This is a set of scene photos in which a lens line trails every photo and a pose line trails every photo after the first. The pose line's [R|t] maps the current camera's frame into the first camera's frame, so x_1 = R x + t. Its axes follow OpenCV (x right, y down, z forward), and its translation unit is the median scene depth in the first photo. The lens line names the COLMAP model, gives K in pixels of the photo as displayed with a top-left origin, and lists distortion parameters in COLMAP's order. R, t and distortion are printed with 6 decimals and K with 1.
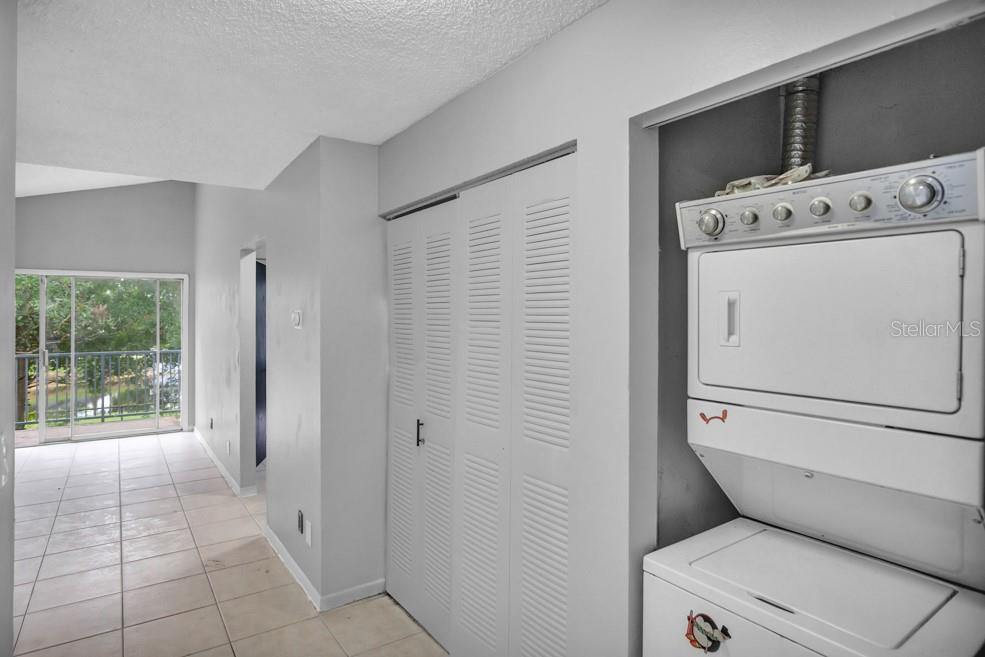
lens RADIAL K [[542.5, 0, 491.4], [0, 542.5, 332.4], [0, 0, 1]] dist [-0.031712, -0.000375]
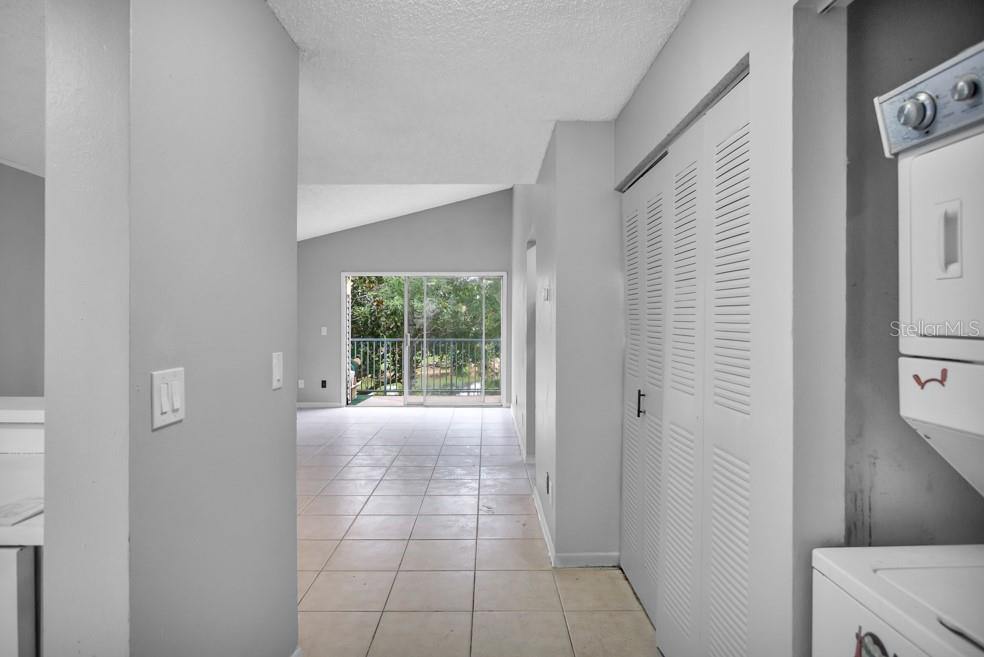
lens RADIAL K [[543.5, 0, 487.1], [0, 543.5, 328.4], [0, 0, 1]] dist [-0.027238, -0.000446]
pose [[0.817795, 0.006296, -0.575475, 0.256935], [-0.011754, 0.999914, -0.005764, 0.075821], [0.575389, 0.011478, 0.817799, 0.055259]]
